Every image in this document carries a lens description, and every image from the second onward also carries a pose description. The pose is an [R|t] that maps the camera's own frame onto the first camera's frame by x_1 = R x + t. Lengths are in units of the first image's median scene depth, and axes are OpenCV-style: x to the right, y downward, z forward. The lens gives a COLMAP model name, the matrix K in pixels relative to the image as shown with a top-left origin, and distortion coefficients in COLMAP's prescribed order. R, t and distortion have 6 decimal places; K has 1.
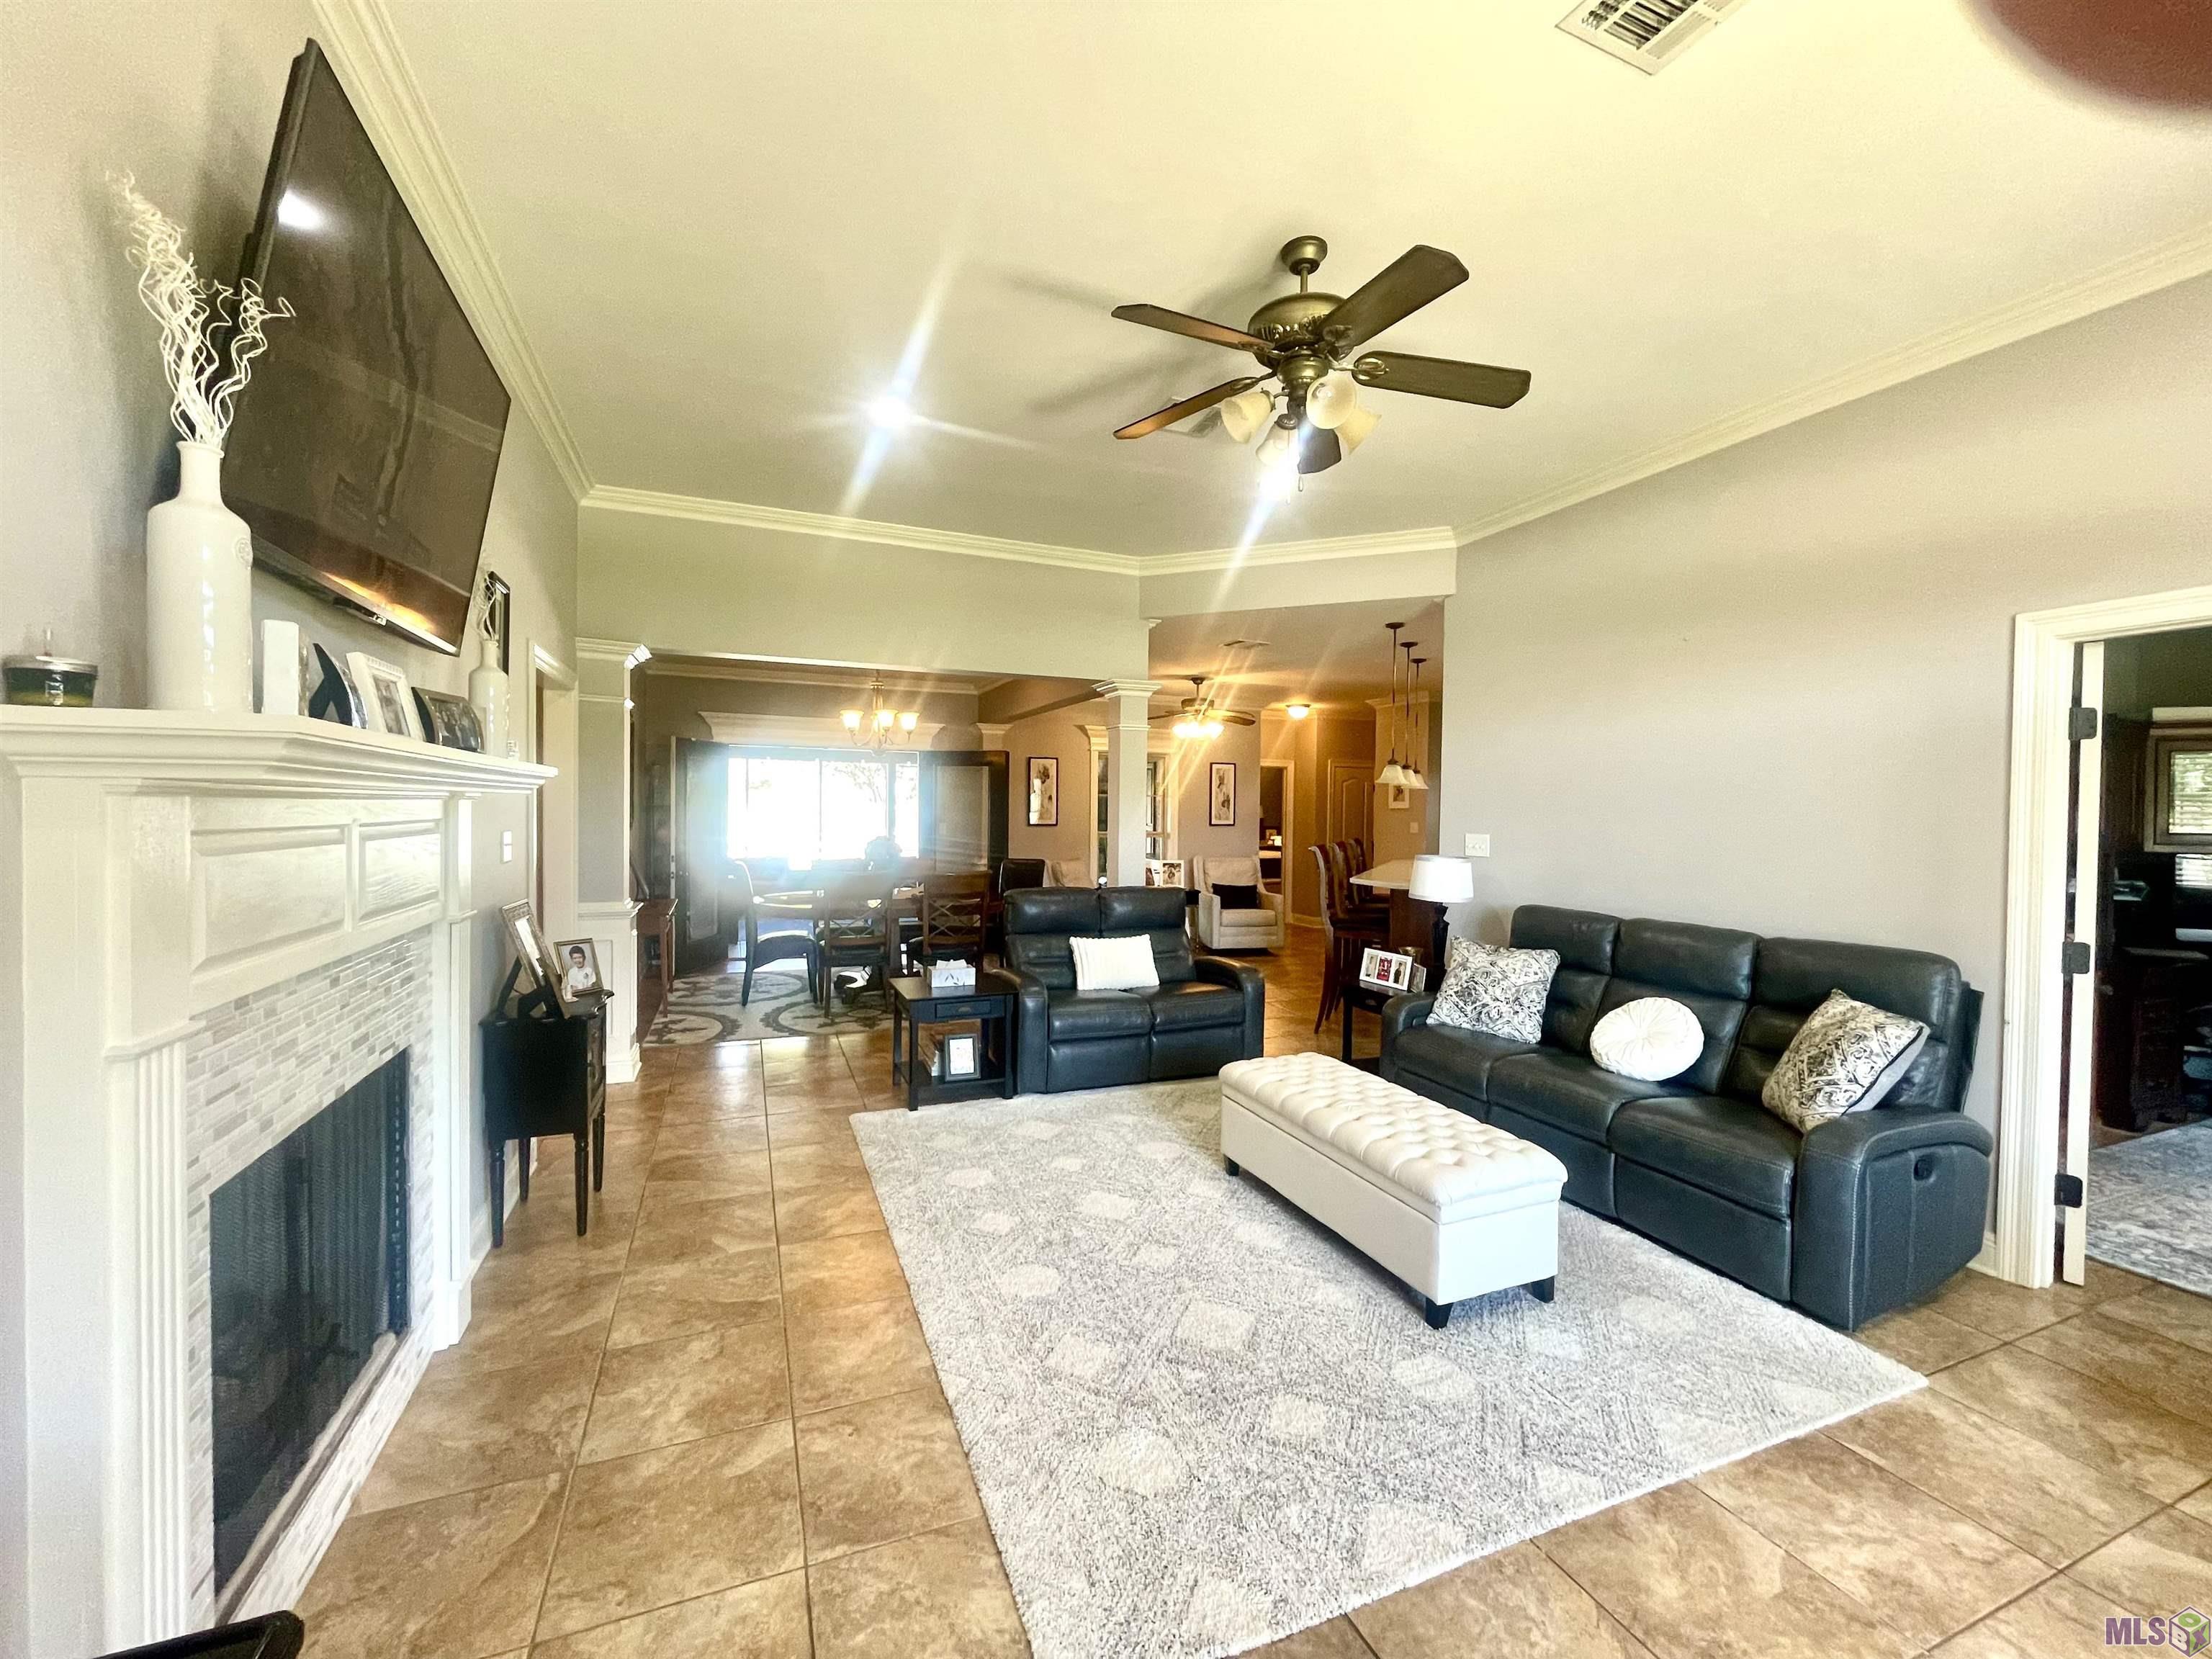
lens RADIAL K [[892.2, 0, 1108.2], [0, 892.2, 824.3], [0, 0, 1]] dist [0.000359, 0.000014]
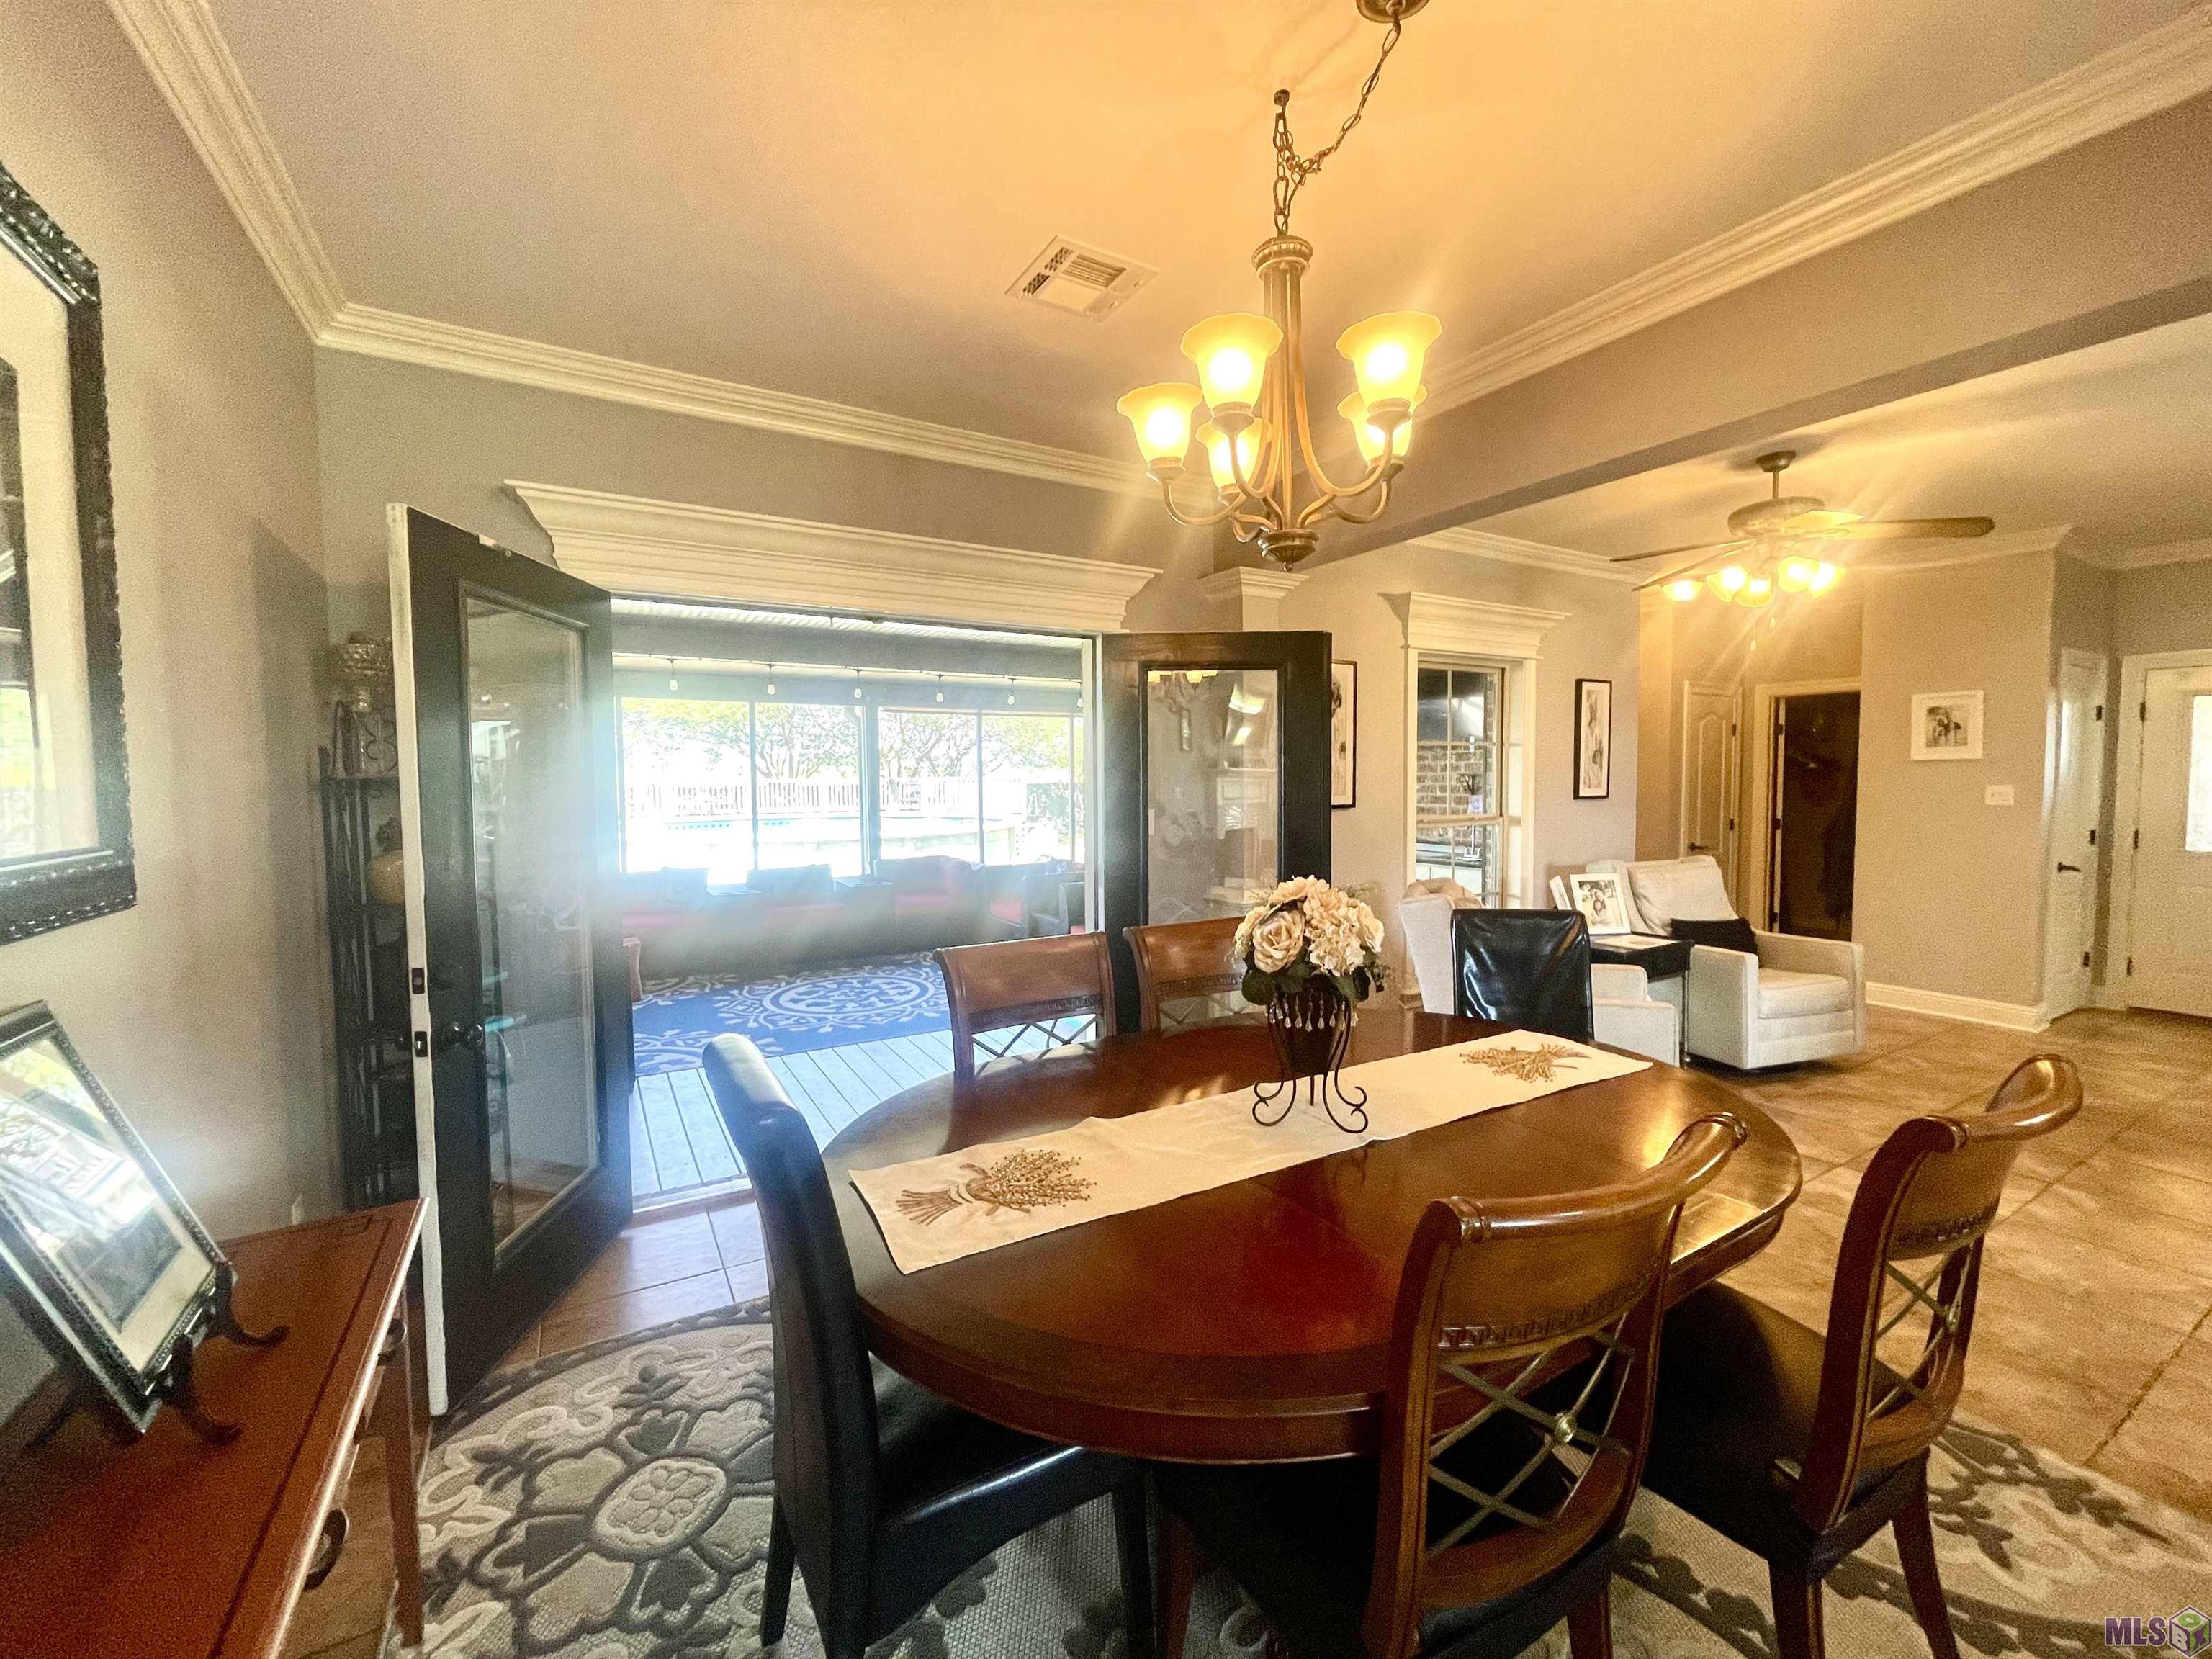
lens RADIAL K [[892.2, 0, 1102.4], [0, 892.2, 830.1], [0, 0, 1]] dist [0.000359, 0.000014]
pose [[0.990244, -0.025670, 0.136956, -0.243382], [0.020423, 0.999008, 0.039578, -0.007162], [-0.137836, -0.036395, 0.989786, 0.535790]]
